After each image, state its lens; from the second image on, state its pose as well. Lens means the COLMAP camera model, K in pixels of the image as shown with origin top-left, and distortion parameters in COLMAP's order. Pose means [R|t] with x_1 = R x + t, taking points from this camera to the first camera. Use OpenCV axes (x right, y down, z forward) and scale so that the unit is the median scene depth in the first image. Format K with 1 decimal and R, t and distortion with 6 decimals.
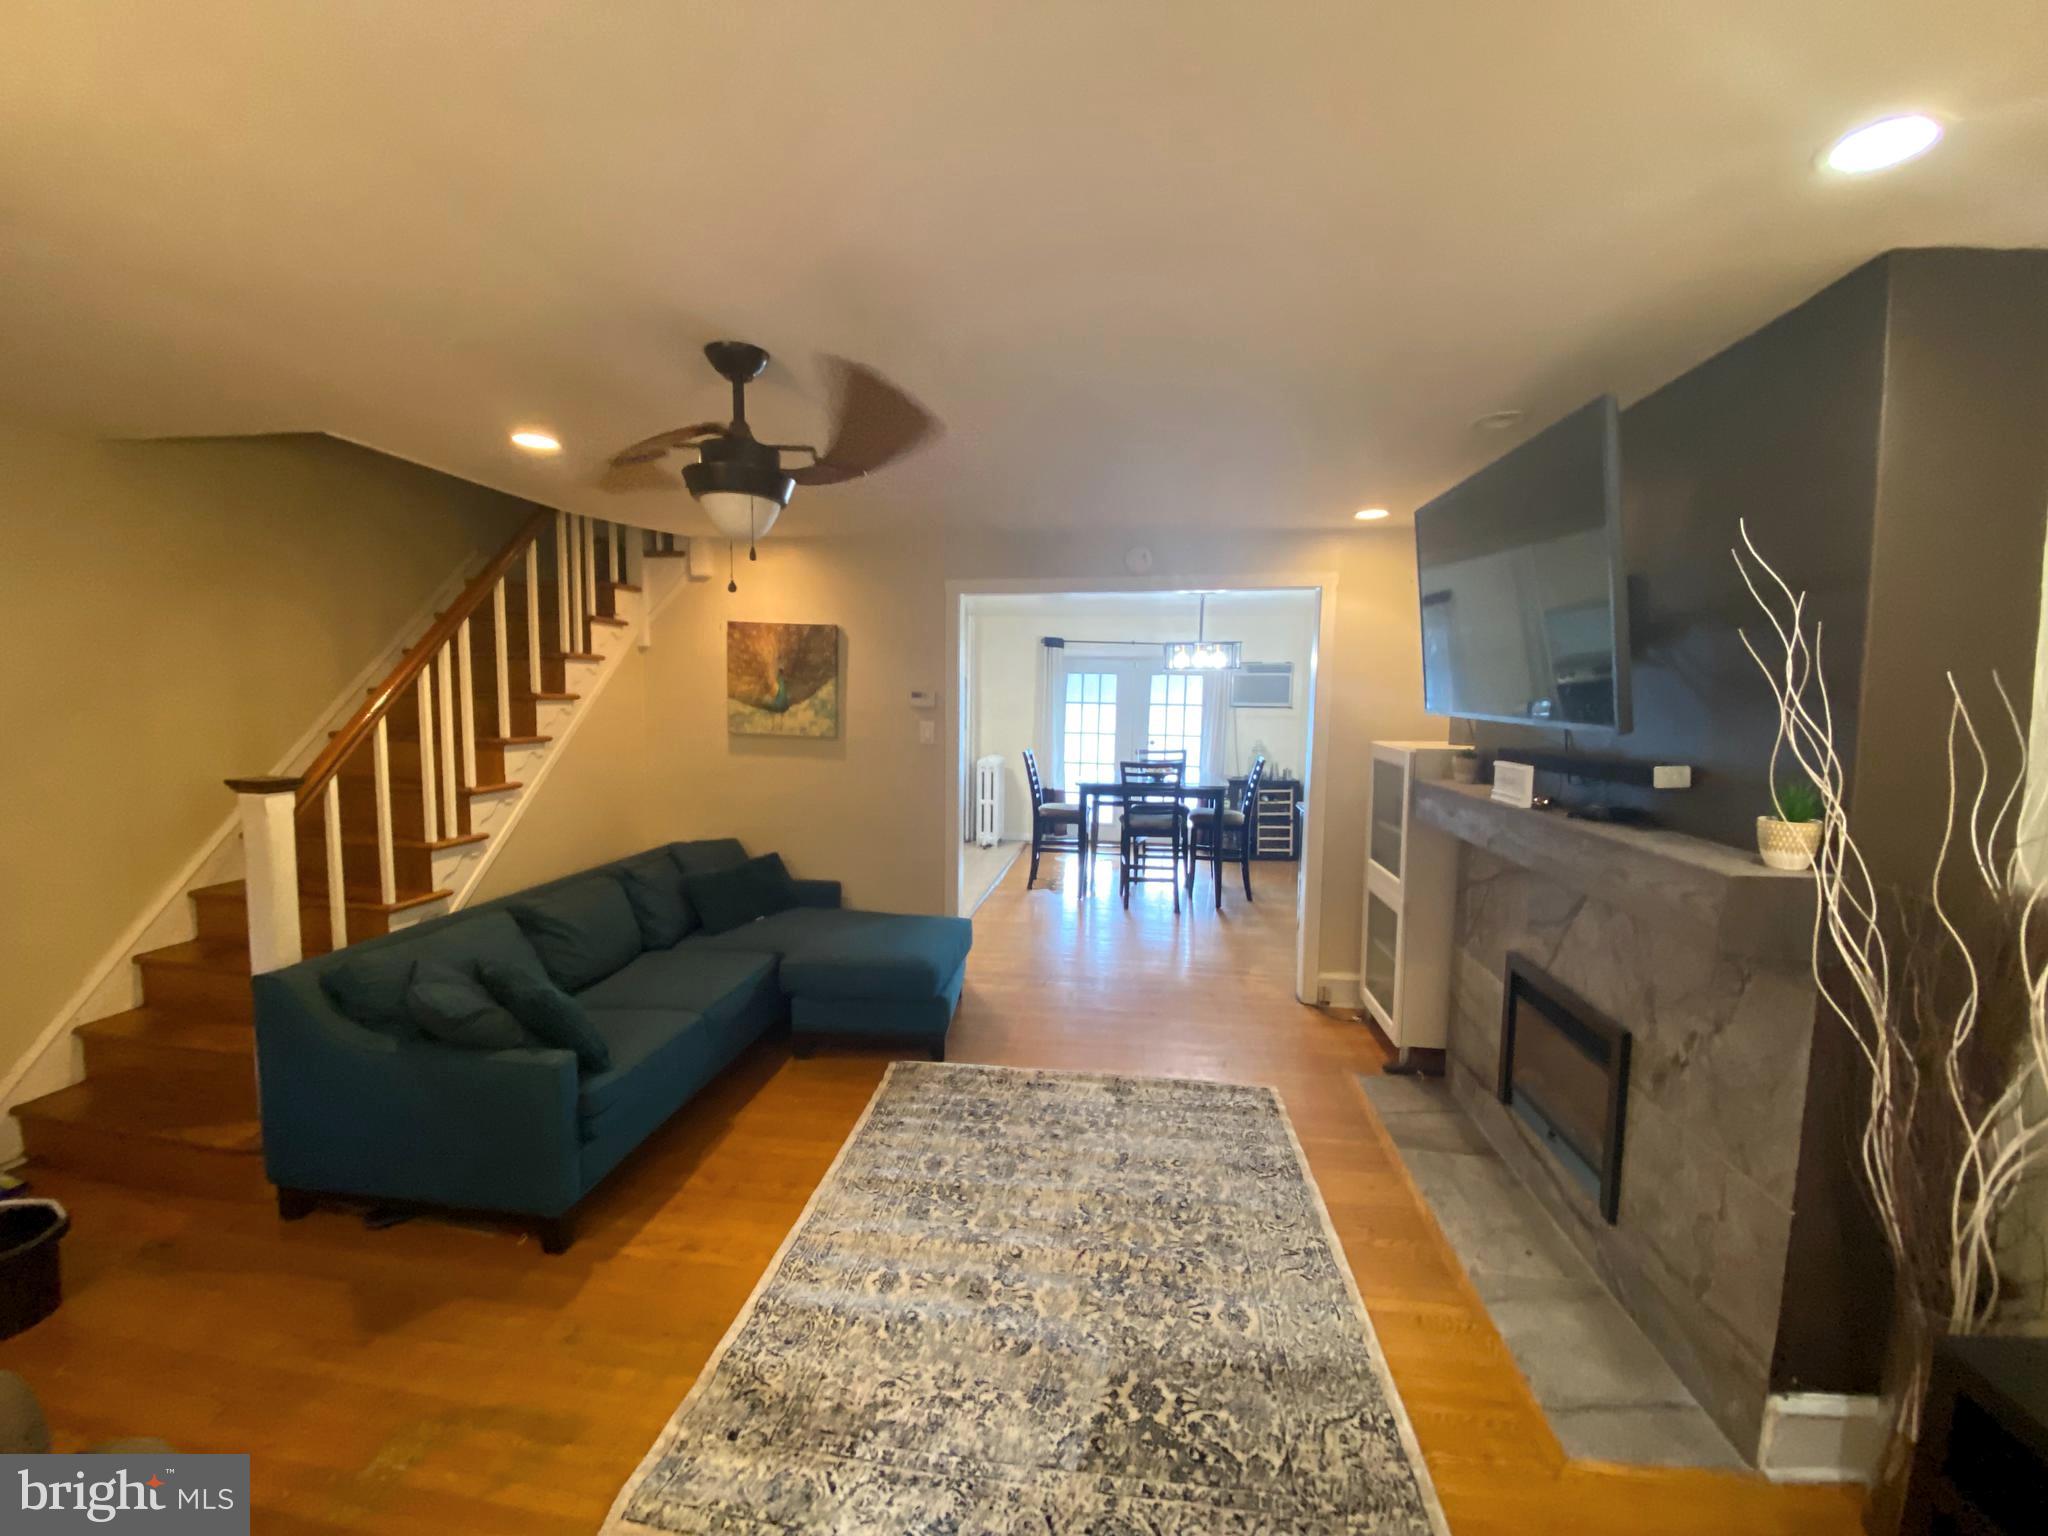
lens RADIAL K [[868.5, 0, 986.4], [0, 868.5, 766.0], [0, 0, 1]] dist [-0.034937, -0.001387]
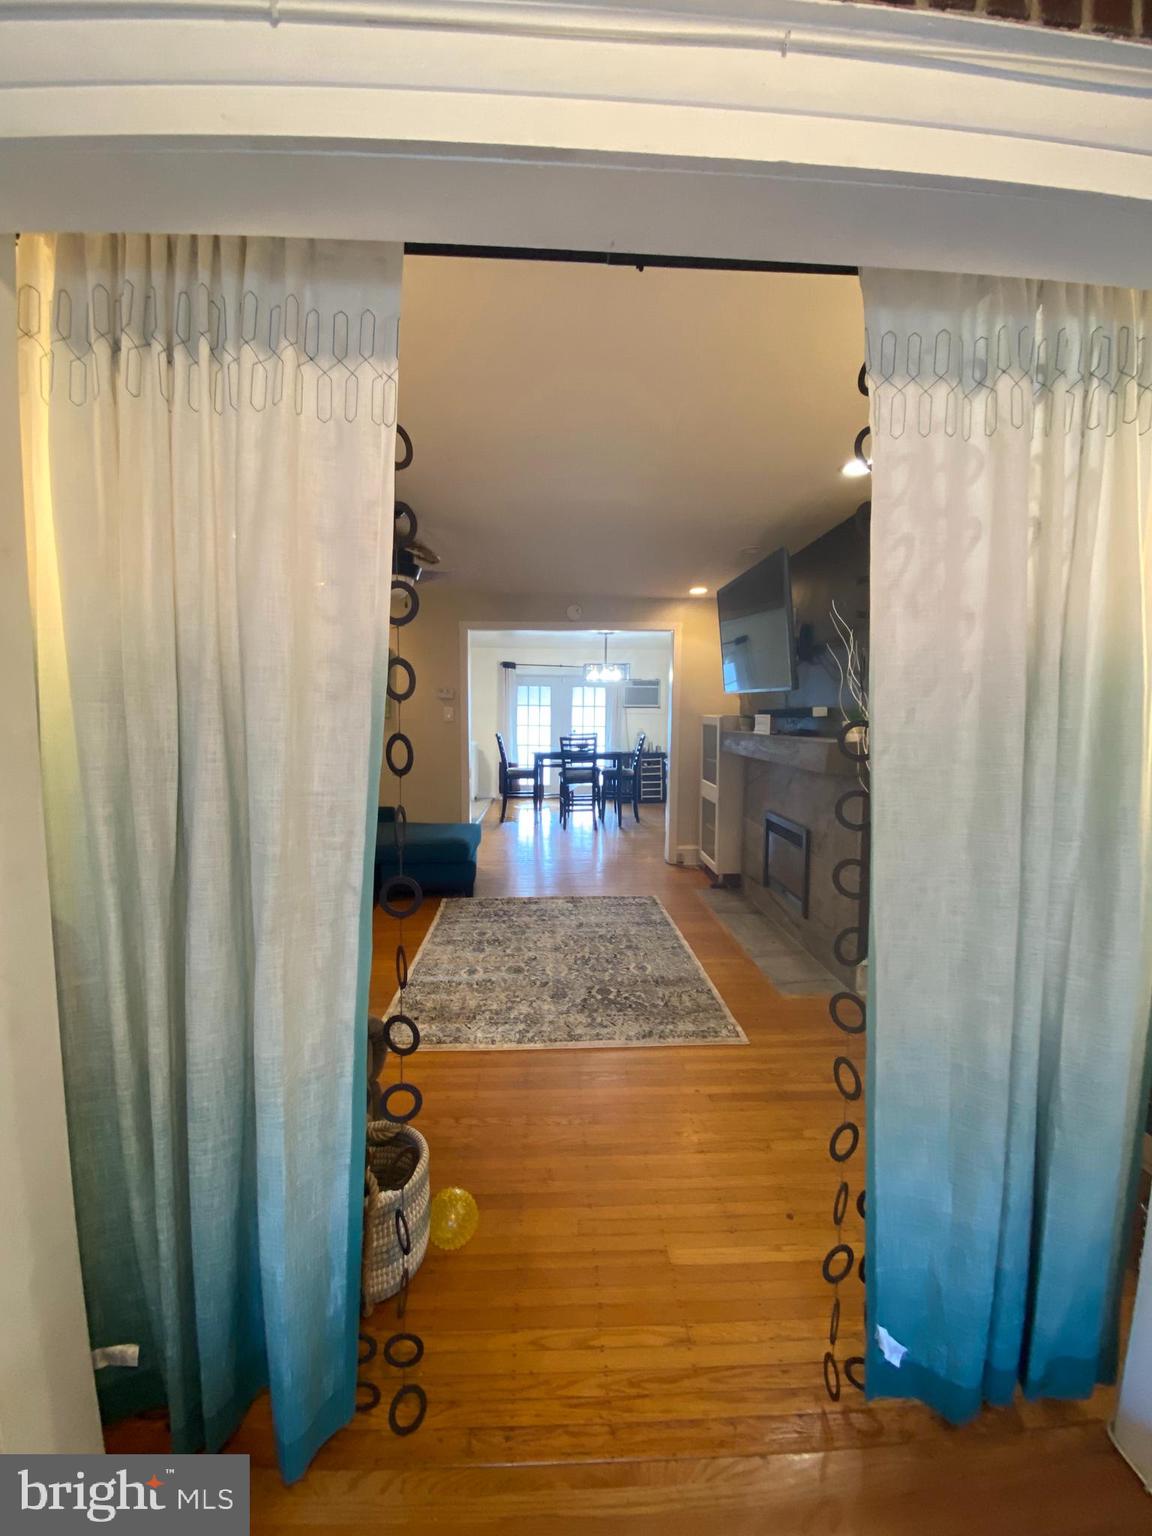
lens RADIAL K [[671.6, 0, 578.0], [0, 671.6, 768.7], [0, 0, 1]] dist [0.004521, 0.000071]
pose [[0.976854, -0.019425, 0.213025, -0.159607], [0.020119, 0.999797, -0.001091, 0.113113], [-0.212960, 0.005352, 0.977046, -0.462991]]
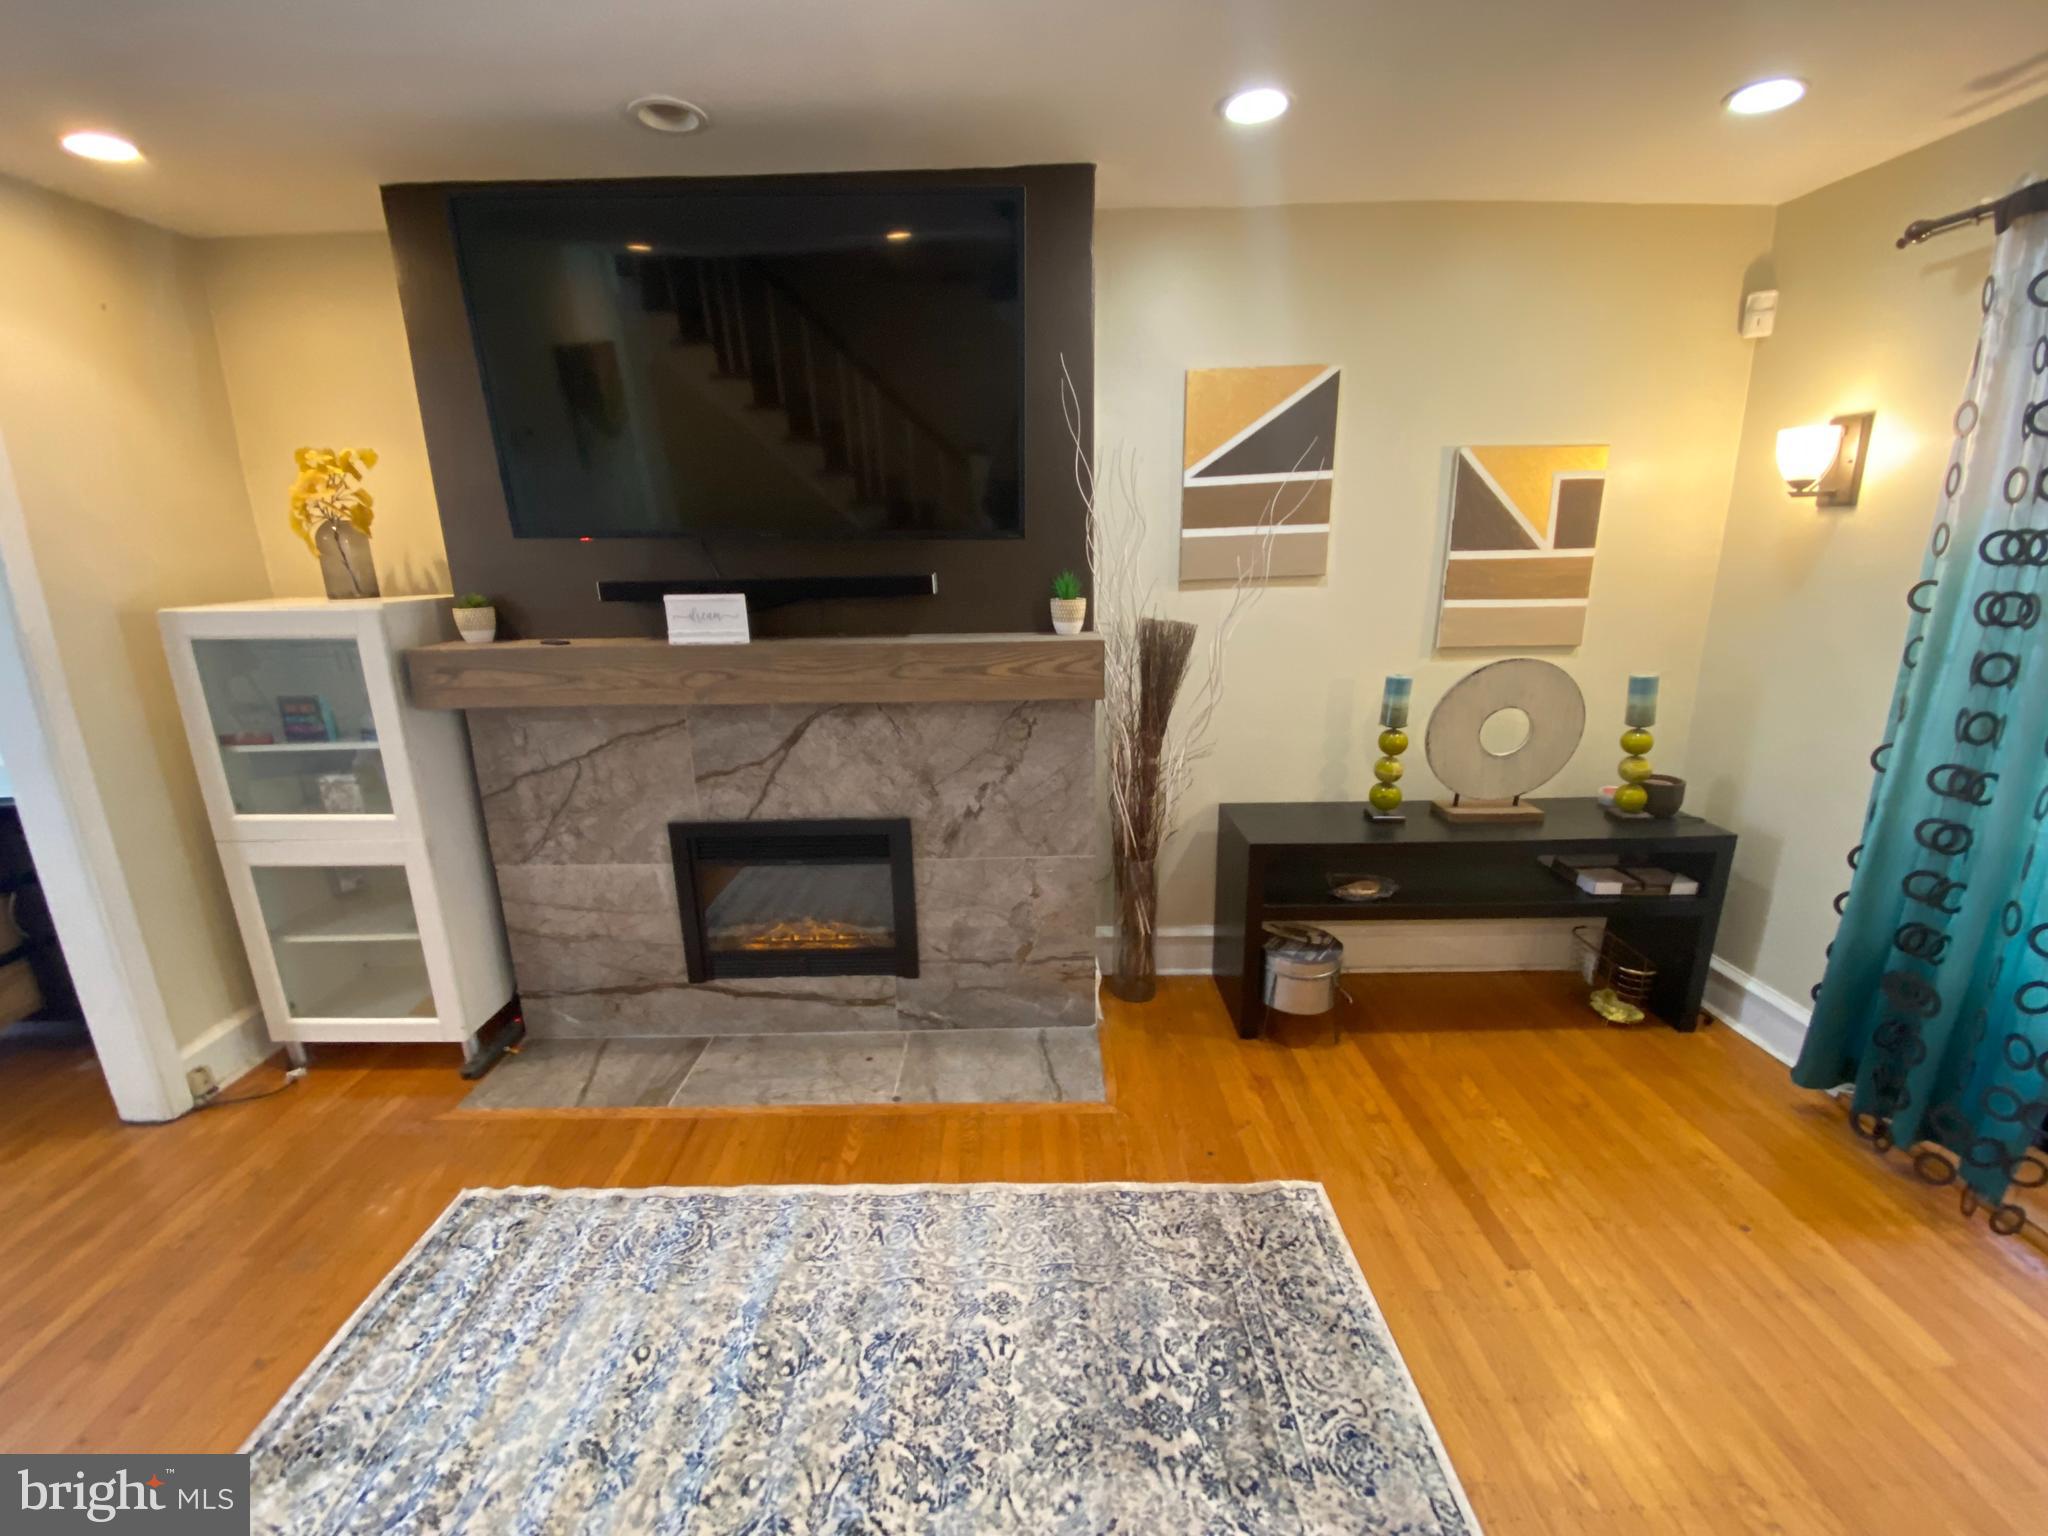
lens RADIAL K [[834.7, 0, 1037.2], [0, 834.7, 758.8], [0, 0, 1]] dist [-0.016187, -0.004063]
pose [[-0.166694, -0.252926, 0.953017, -0.241610], [0.112113, 0.955410, 0.273171, -0.034449], [-0.979614, 0.152381, -0.130905, 0.756387]]
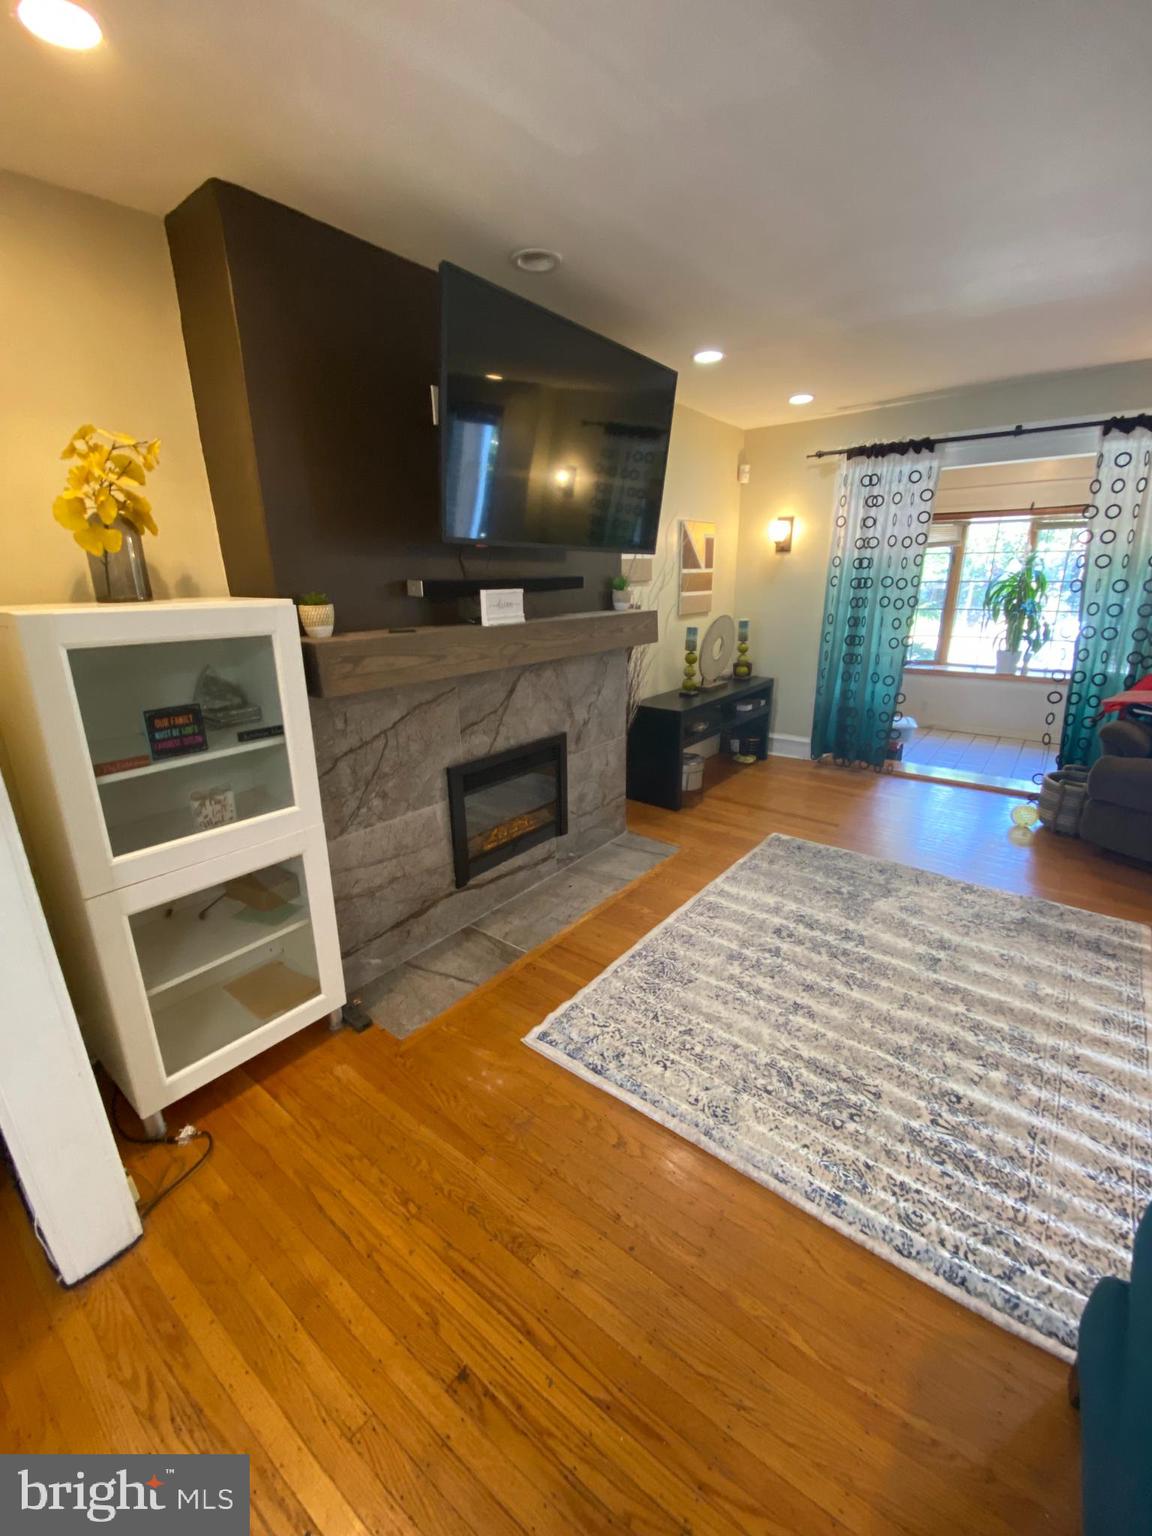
lens RADIAL K [[626.1, 0, 555.9], [0, 626.1, 768.8], [0, 0, 1]] dist [-0.016187, -0.004063]
pose [[-0.864492, -0.140315, 0.482666, 0.089934], [0.061339, 0.923621, 0.378368, -0.092936], [-0.498891, 0.356702, -0.789855, 1.641201]]
